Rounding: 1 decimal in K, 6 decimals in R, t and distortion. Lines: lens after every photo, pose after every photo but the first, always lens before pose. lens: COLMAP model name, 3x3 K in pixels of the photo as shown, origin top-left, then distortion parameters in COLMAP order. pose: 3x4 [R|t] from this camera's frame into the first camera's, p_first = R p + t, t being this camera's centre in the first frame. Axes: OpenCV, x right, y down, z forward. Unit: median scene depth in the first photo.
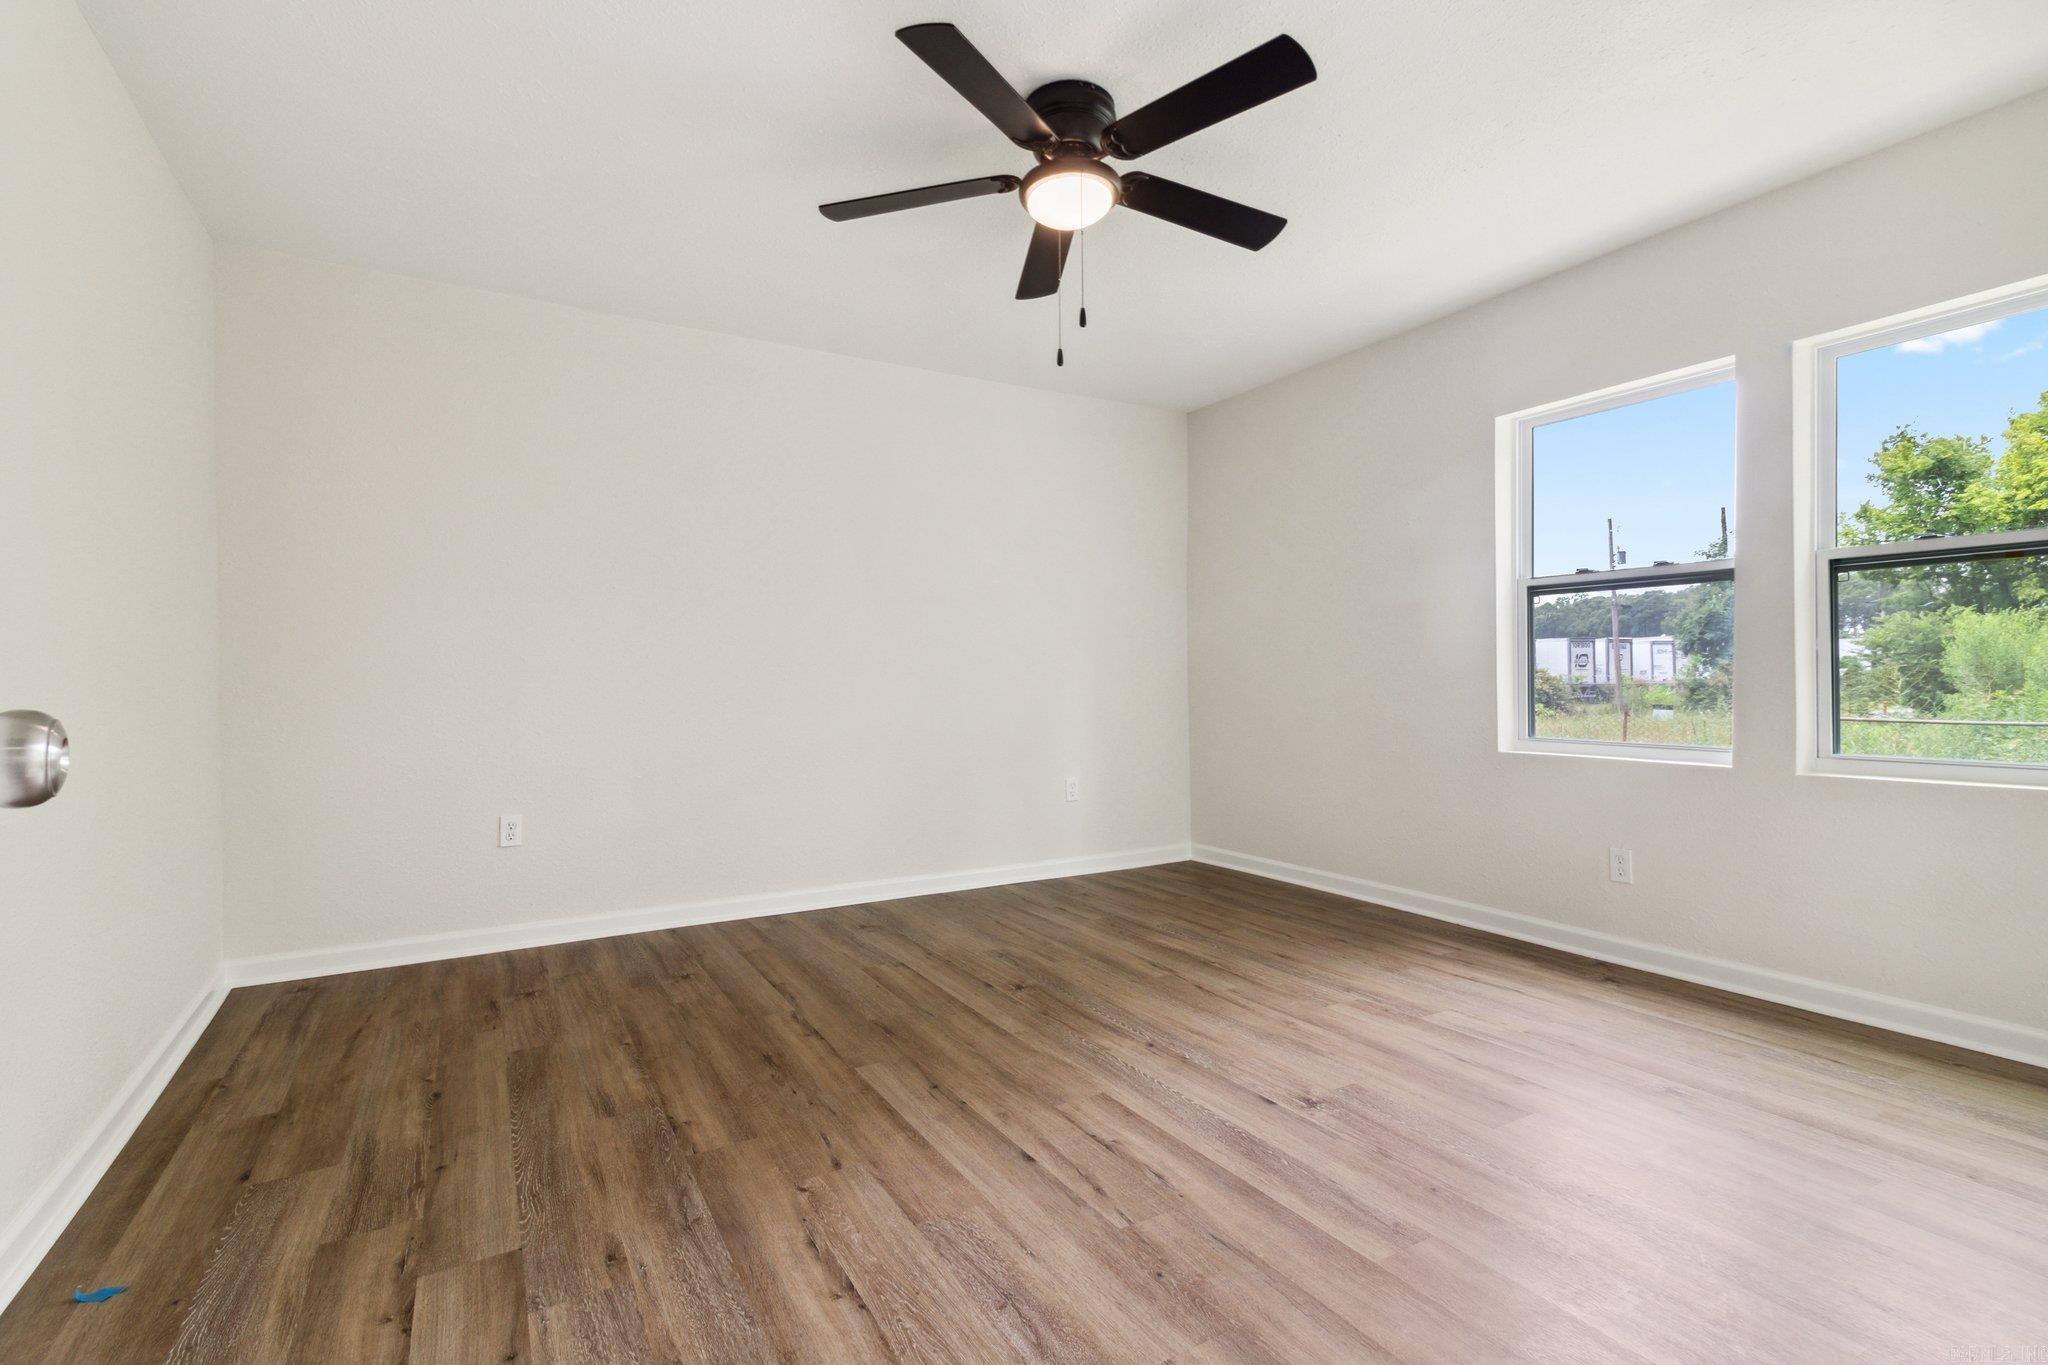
lens RADIAL K [[957.2, 0, 1027.5], [0, 957.2, 679.0], [0, 0, 1]] dist [-0.000144, 0.000755]
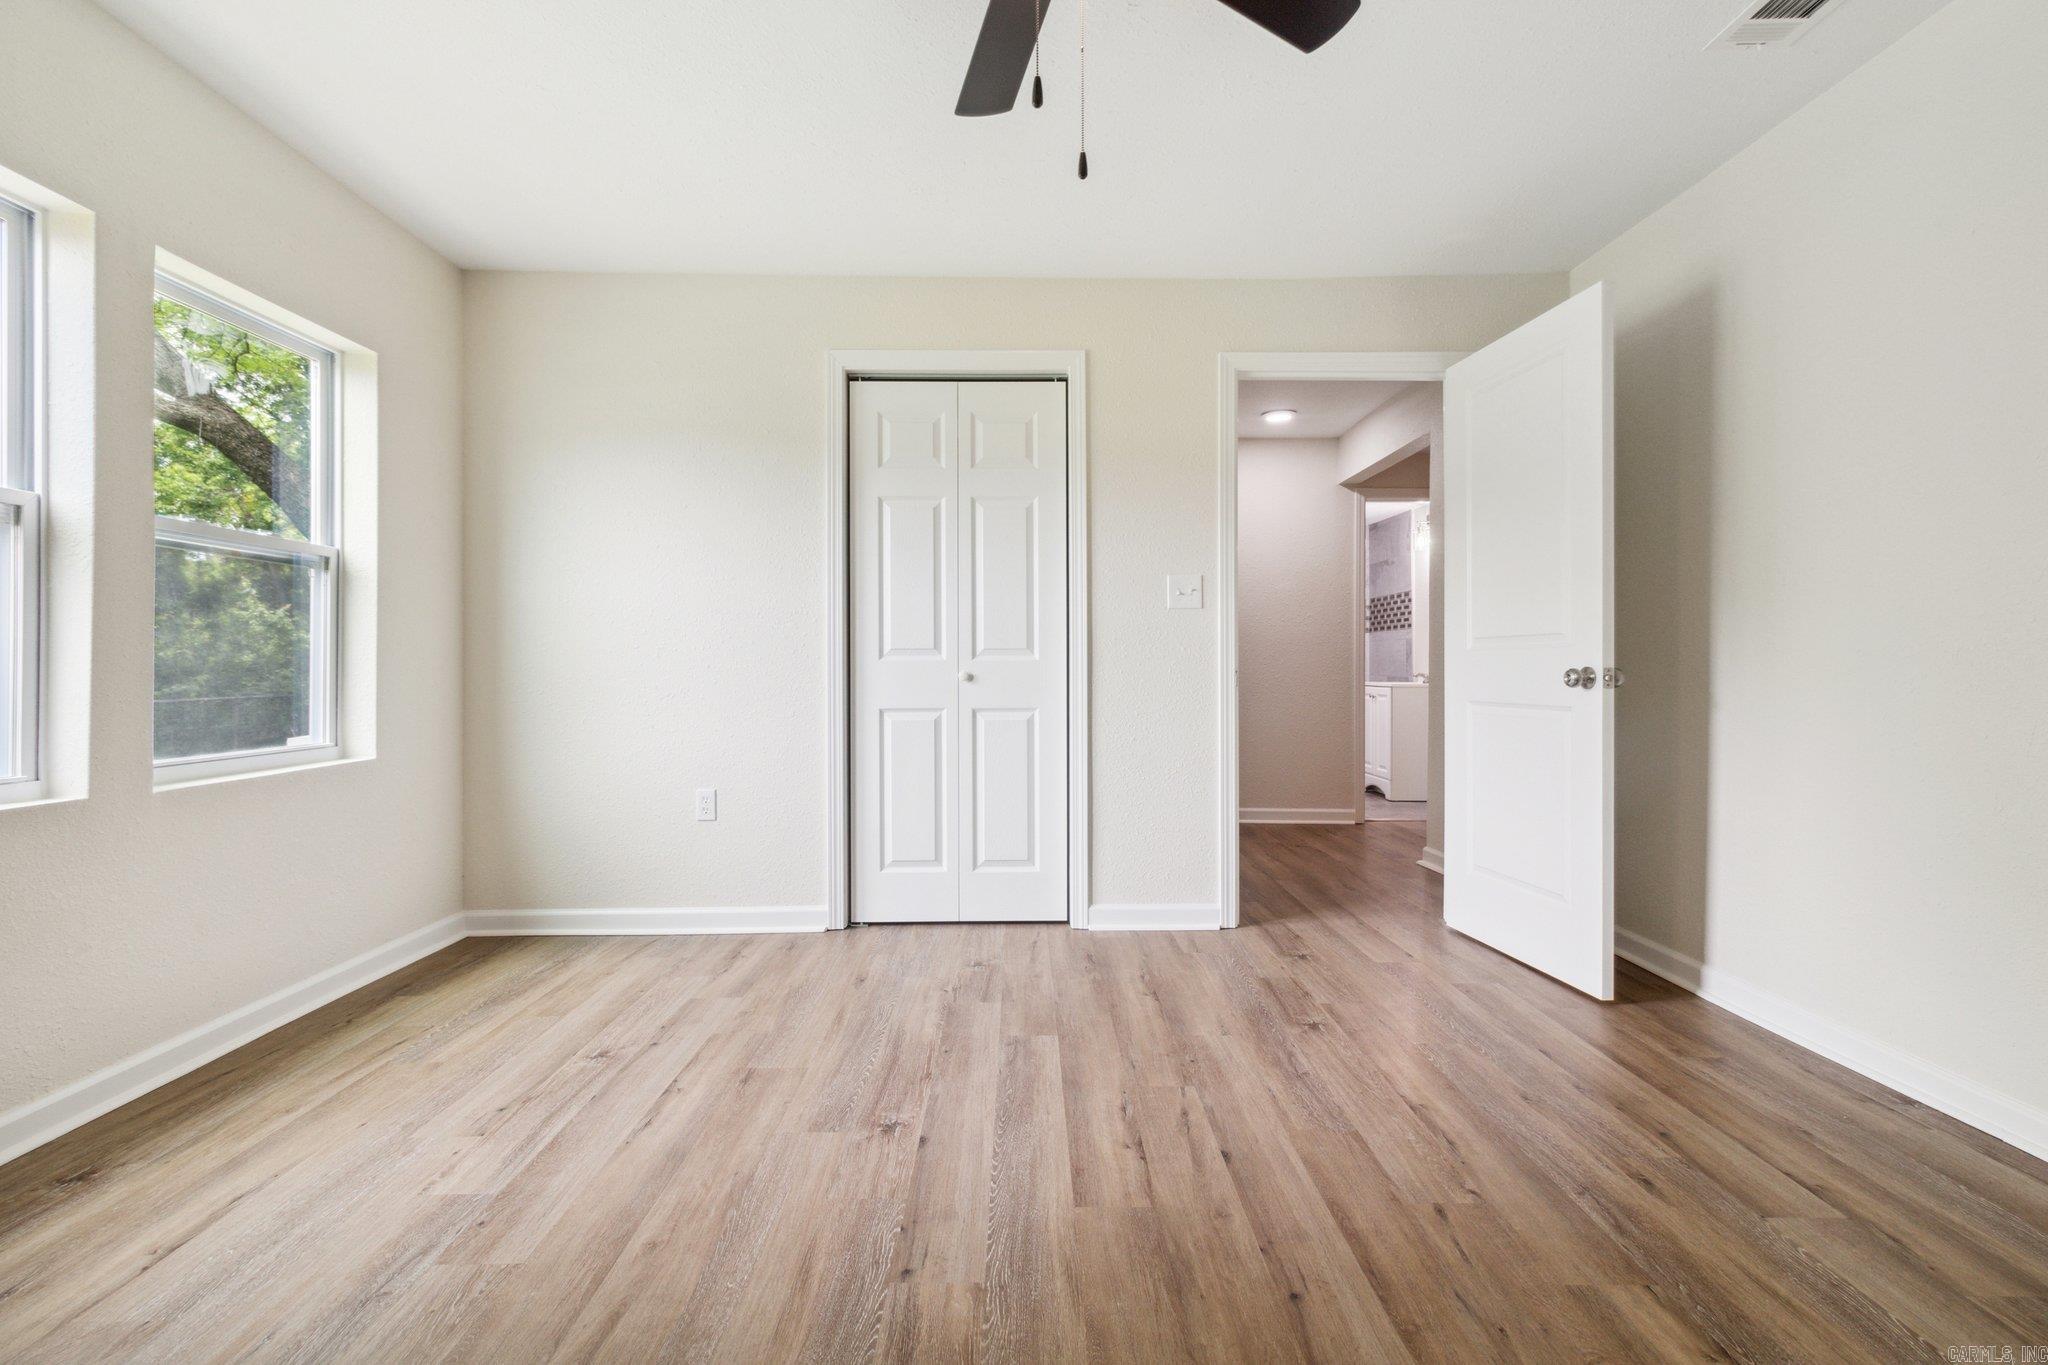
lens RADIAL K [[957.2, 0, 1030.8], [0, 957.2, 676.3], [0, 0, 1]] dist [-0.000144, 0.000755]
pose [[-0.868139, 0.004754, 0.496298, -0.298000], [0.007542, 0.999965, 0.003614, 0.011006], [-0.496264, 0.006881, -0.868145, 1.859314]]
